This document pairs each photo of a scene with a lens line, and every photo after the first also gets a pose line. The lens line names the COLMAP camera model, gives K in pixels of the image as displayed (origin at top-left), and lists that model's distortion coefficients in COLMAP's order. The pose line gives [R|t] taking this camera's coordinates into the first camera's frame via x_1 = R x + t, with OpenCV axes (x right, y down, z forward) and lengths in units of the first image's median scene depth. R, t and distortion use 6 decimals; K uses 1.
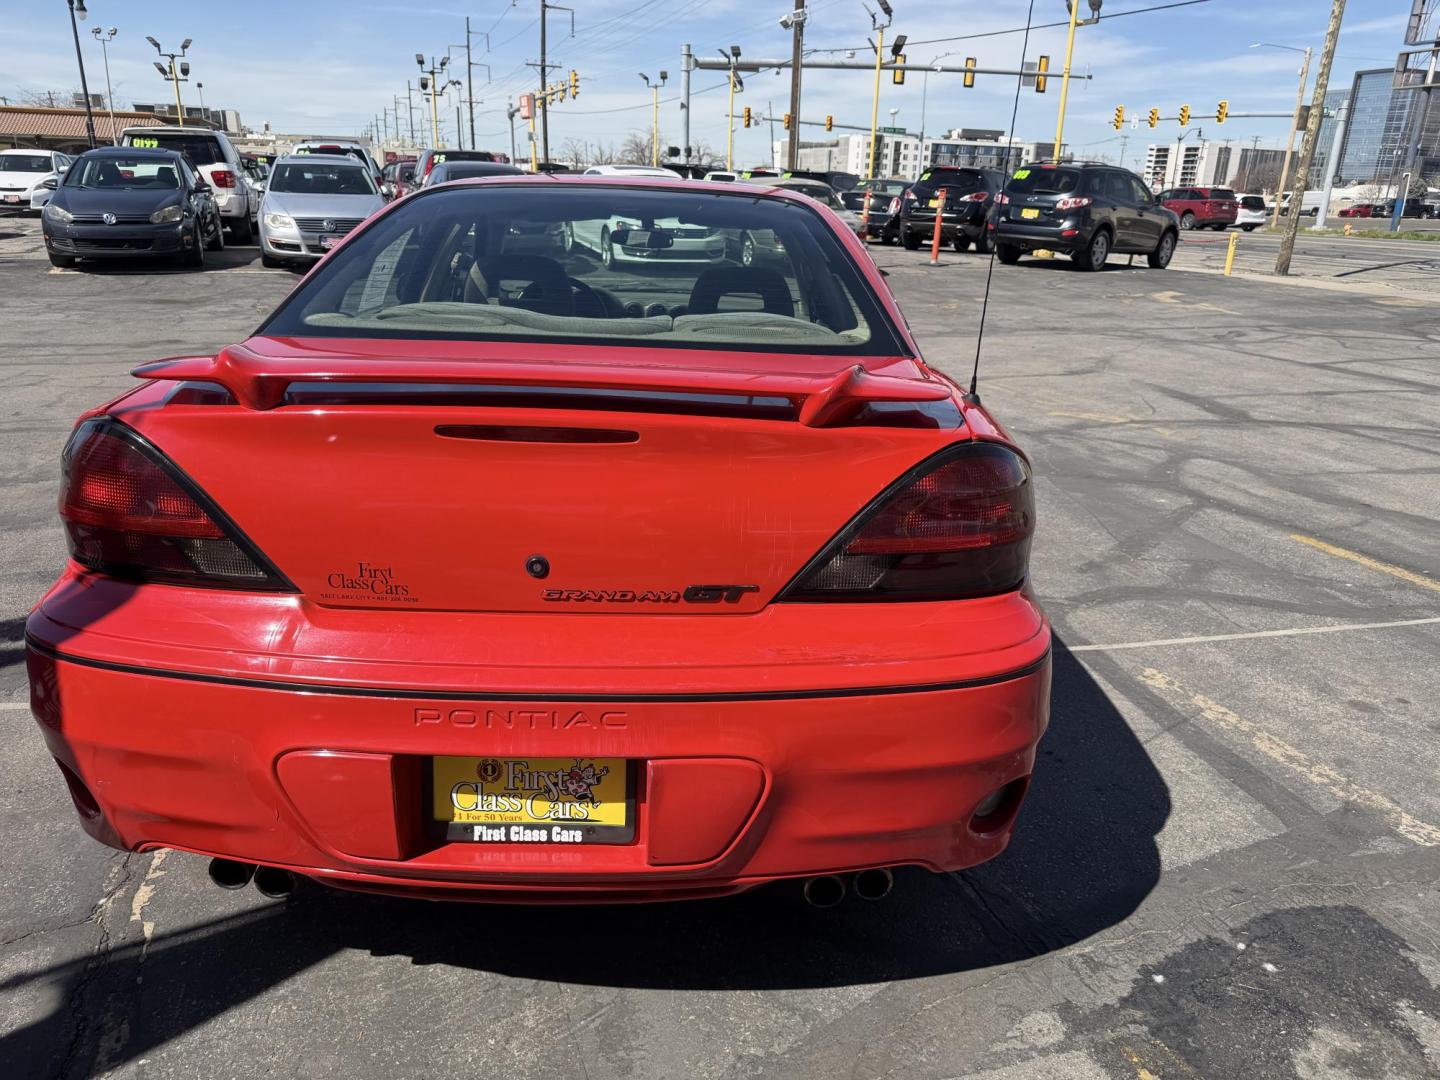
lens RADIAL K [[1029.1, 0, 721.6], [0, 1029.1, 535.9], [0, 0, 1]] dist [0.010677, -0.015065]
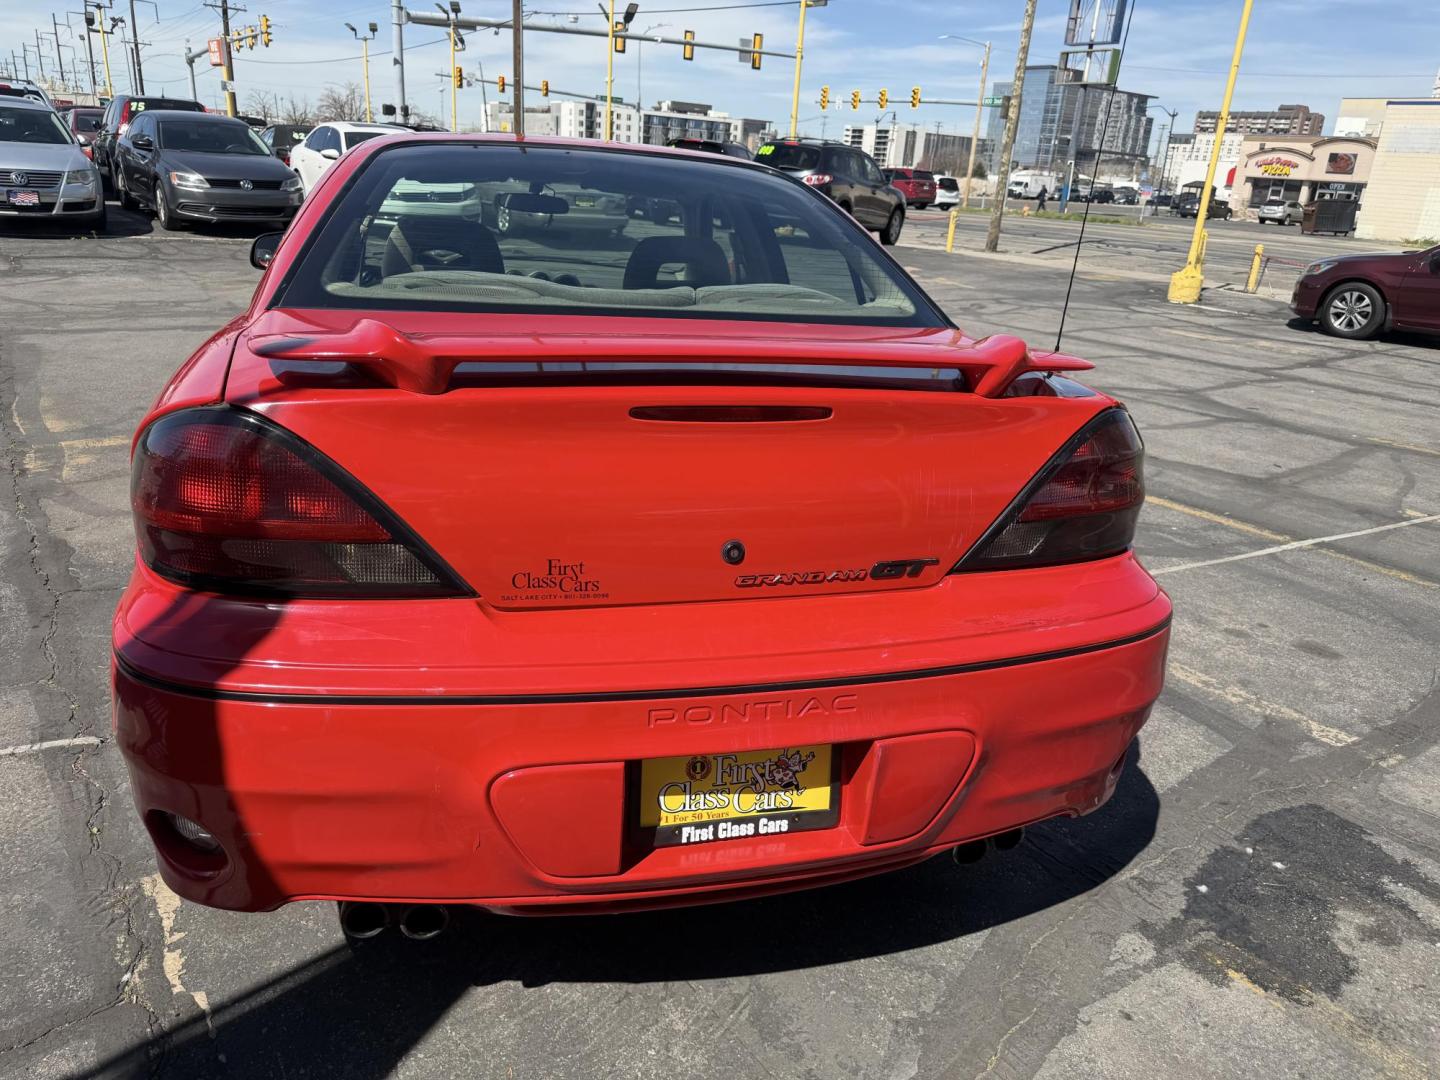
lens RADIAL K [[1029.1, 0, 720.2], [0, 1029.1, 537.1], [0, 0, 1]] dist [0.010677, -0.015065]
pose [[0.965578, -0.056429, 0.253919, -0.196772], [0.049264, 0.998190, 0.034492, -0.007976], [-0.255406, -0.020796, 0.966610, 0.036870]]
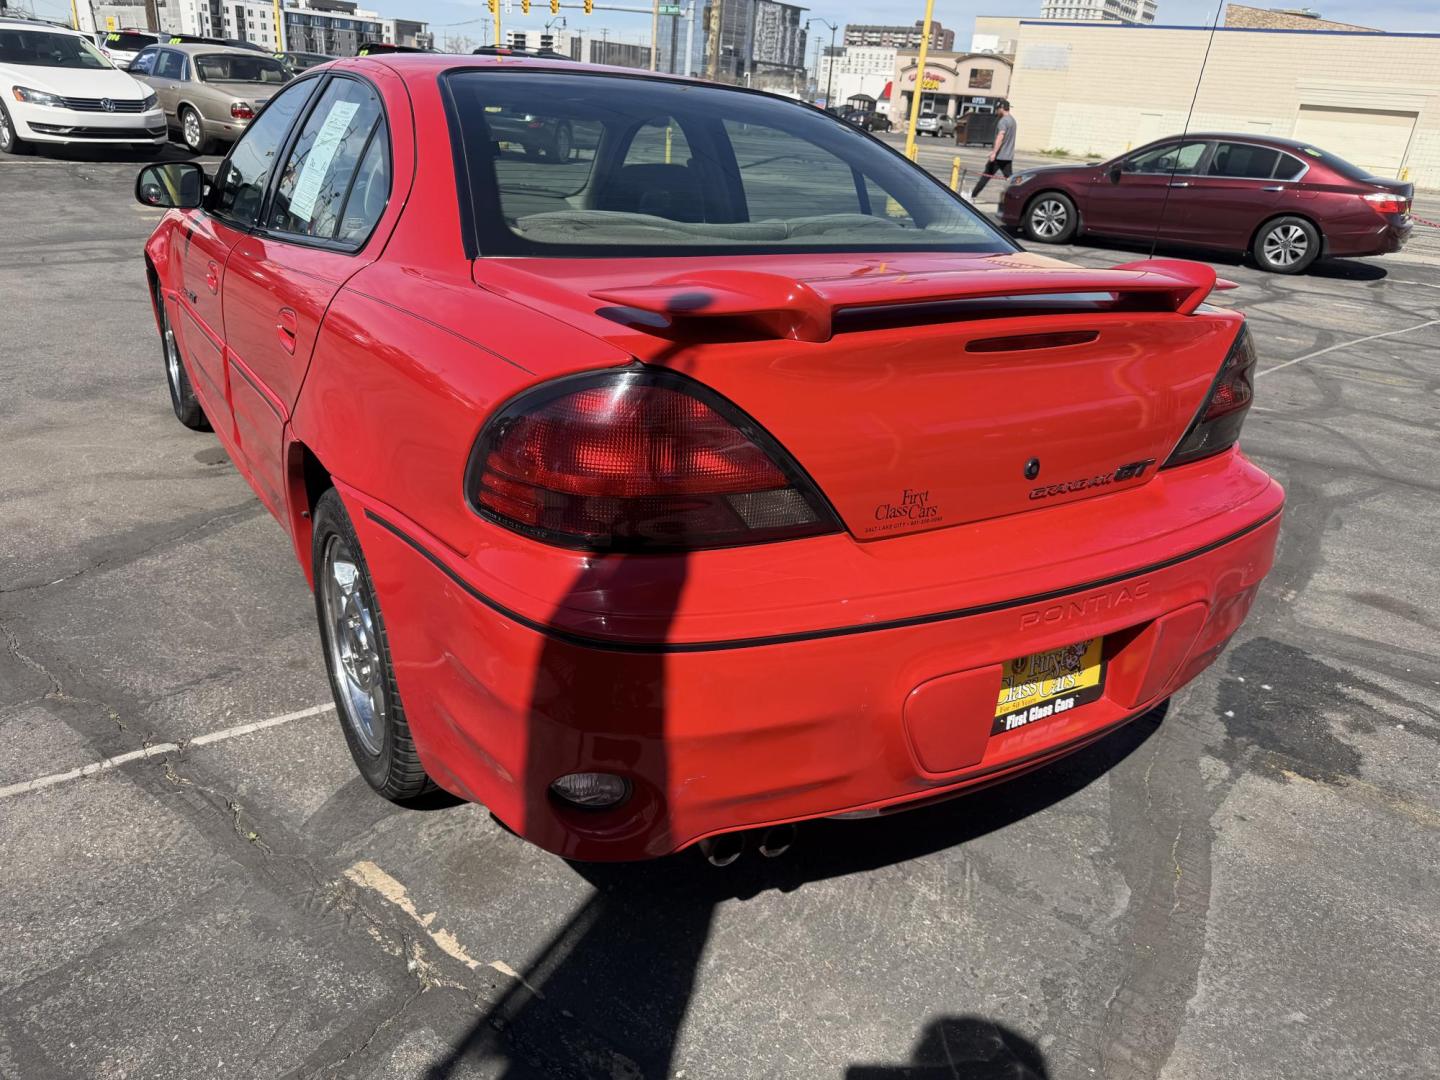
lens RADIAL K [[1029.1, 0, 717.2], [0, 1029.1, 542.0], [0, 0, 1]] dist [0.010677, -0.015065]
pose [[0.847747, -0.177443, 0.499839, -0.455082], [0.123913, 0.982559, 0.138647, -0.037868], [-0.515723, -0.055601, 0.854949, 0.114329]]
